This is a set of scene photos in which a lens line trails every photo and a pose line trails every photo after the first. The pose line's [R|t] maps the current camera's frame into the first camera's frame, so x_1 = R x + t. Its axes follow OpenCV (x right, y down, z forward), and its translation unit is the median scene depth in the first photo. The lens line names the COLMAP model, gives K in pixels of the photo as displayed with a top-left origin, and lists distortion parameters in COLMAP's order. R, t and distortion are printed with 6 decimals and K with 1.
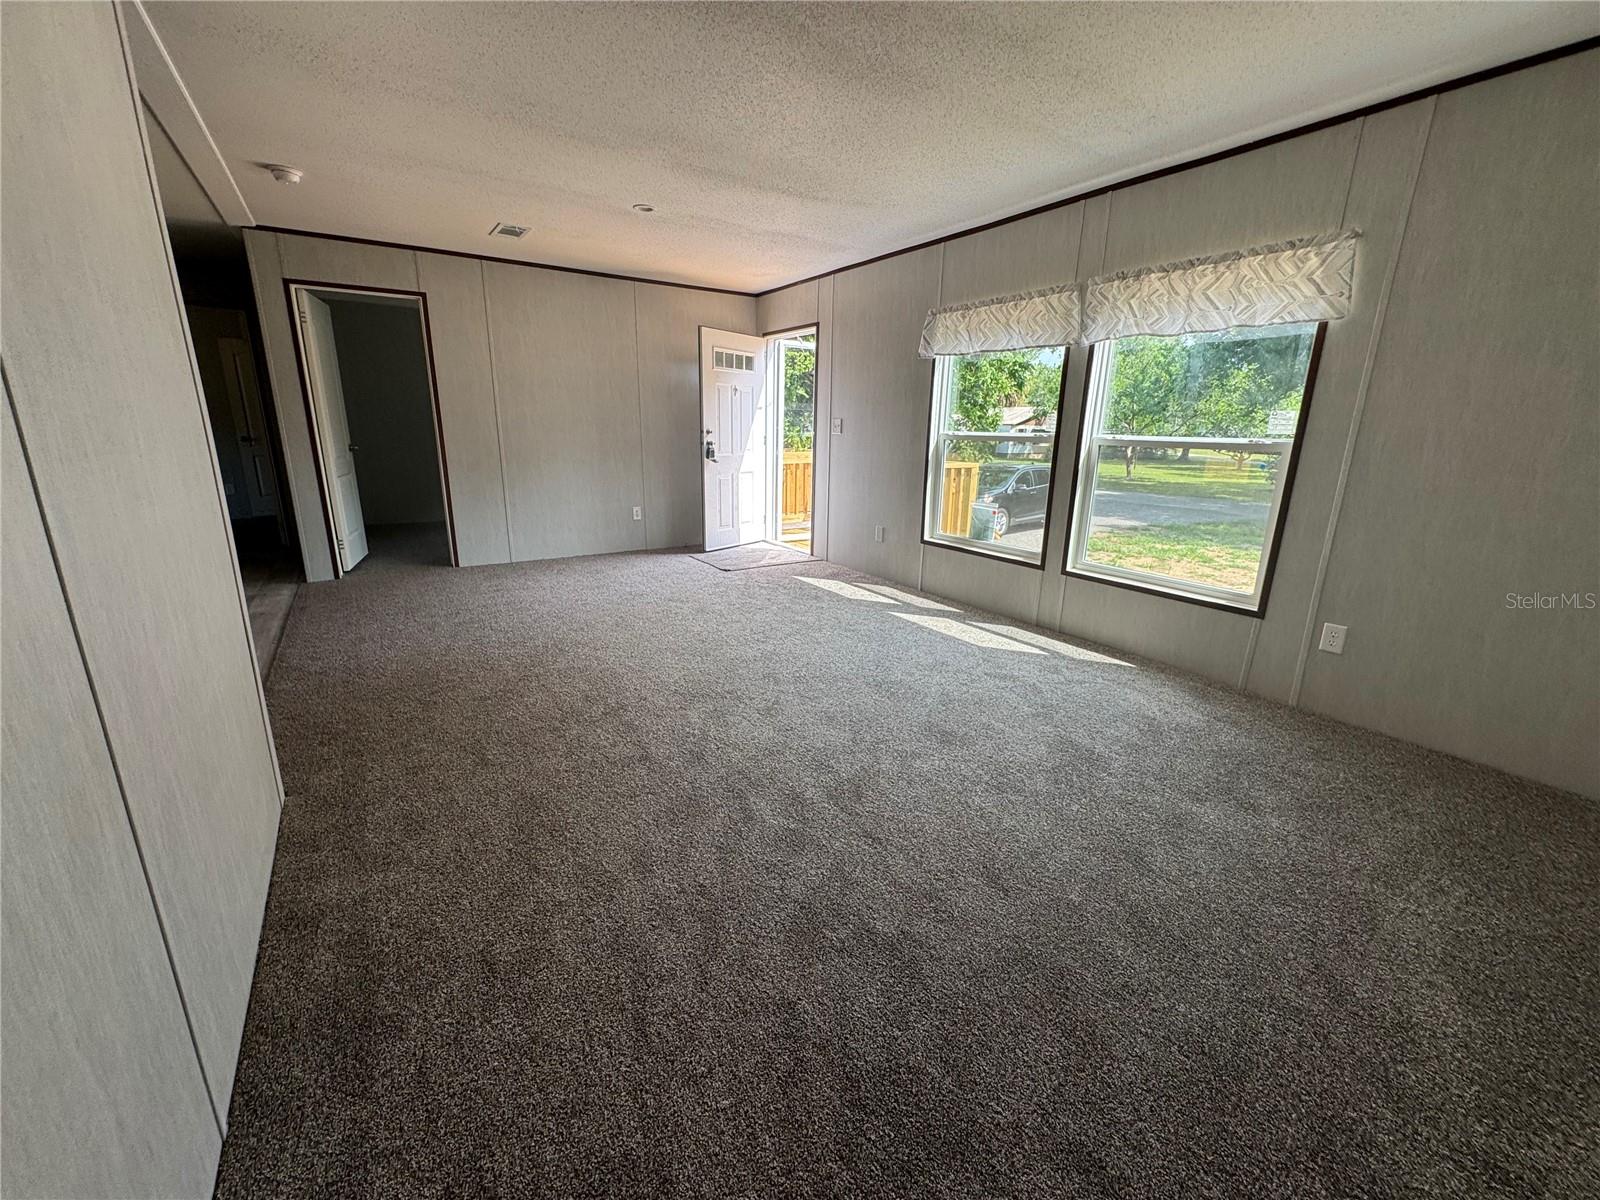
lens RADIAL K [[644.1, 0, 800.0], [0, 644.1, 600.0], [0, 0, 1]] dist [0.000998, 0.000195]
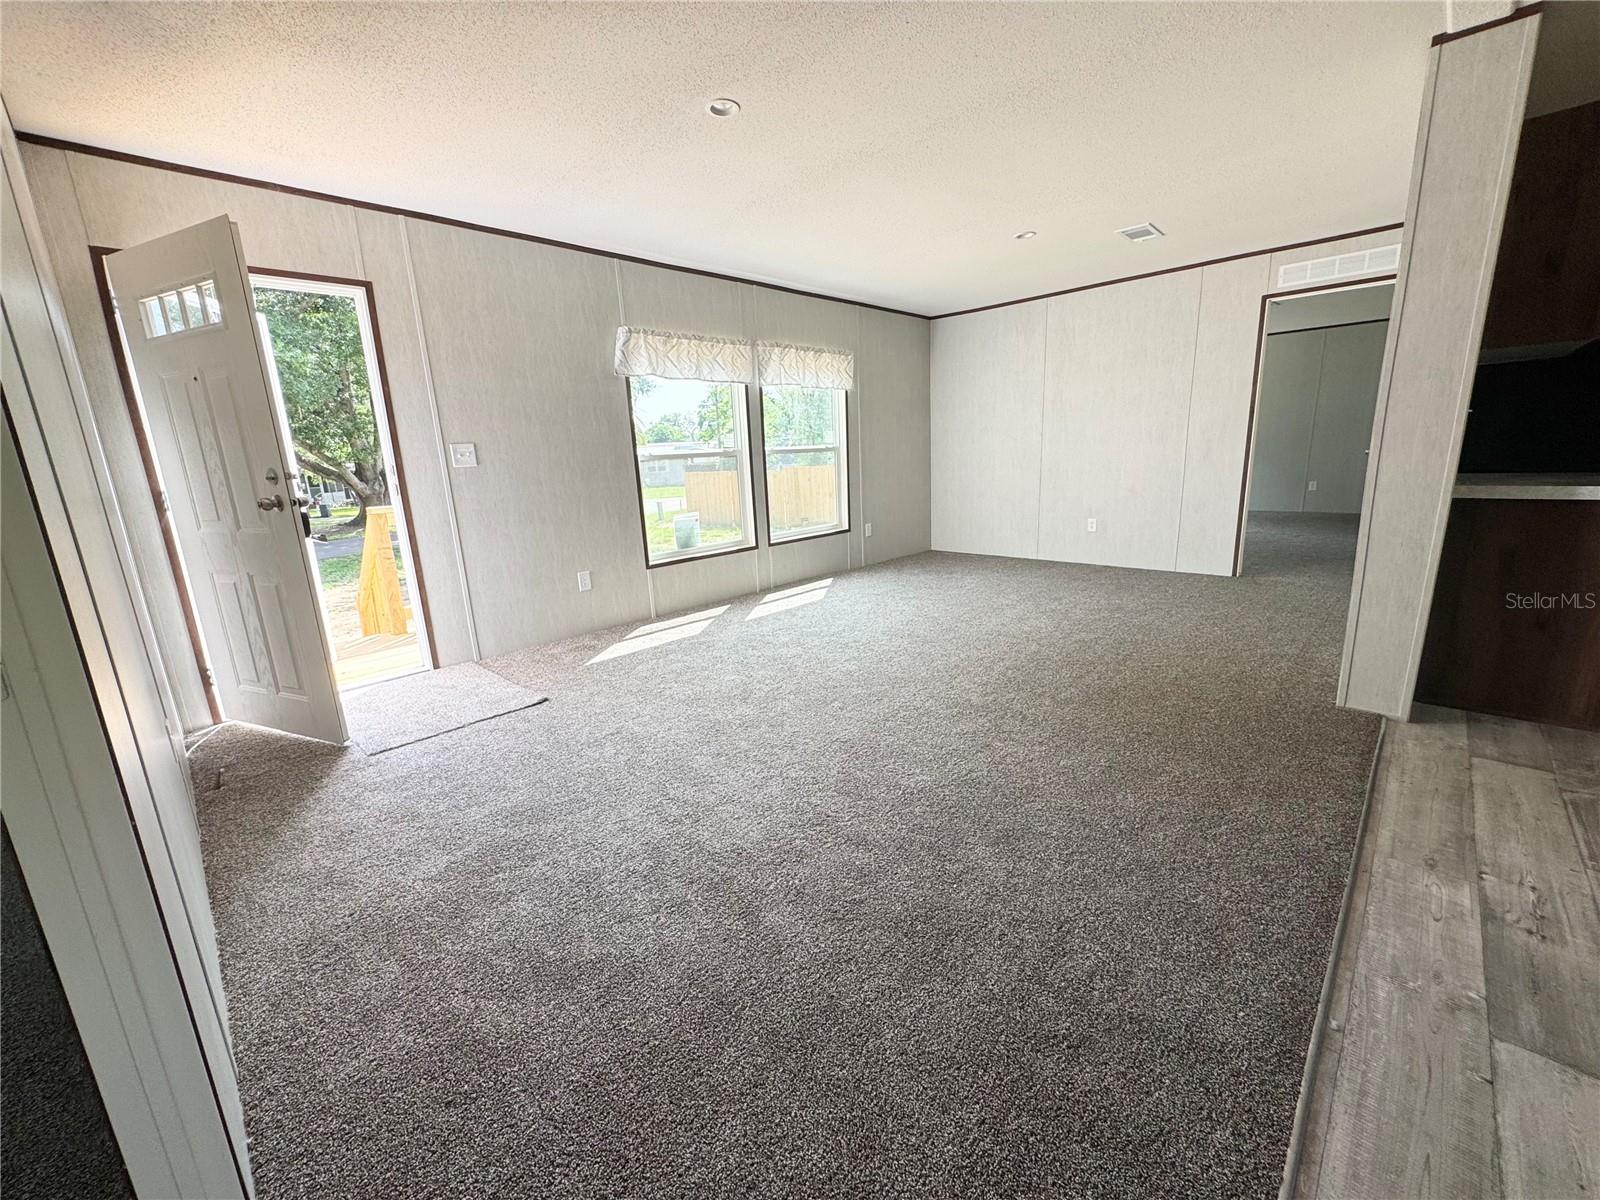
lens RADIAL K [[644.1, 0, 800.0], [0, 644.1, 600.0], [0, 0, 1]] dist [0.000998, 0.000195]
pose [[-0.212012, -0.228822, 0.950101, -0.979518], [0.295696, 0.911610, 0.285536, -0.319694], [-0.931458, 0.341478, -0.125610, 1.172375]]
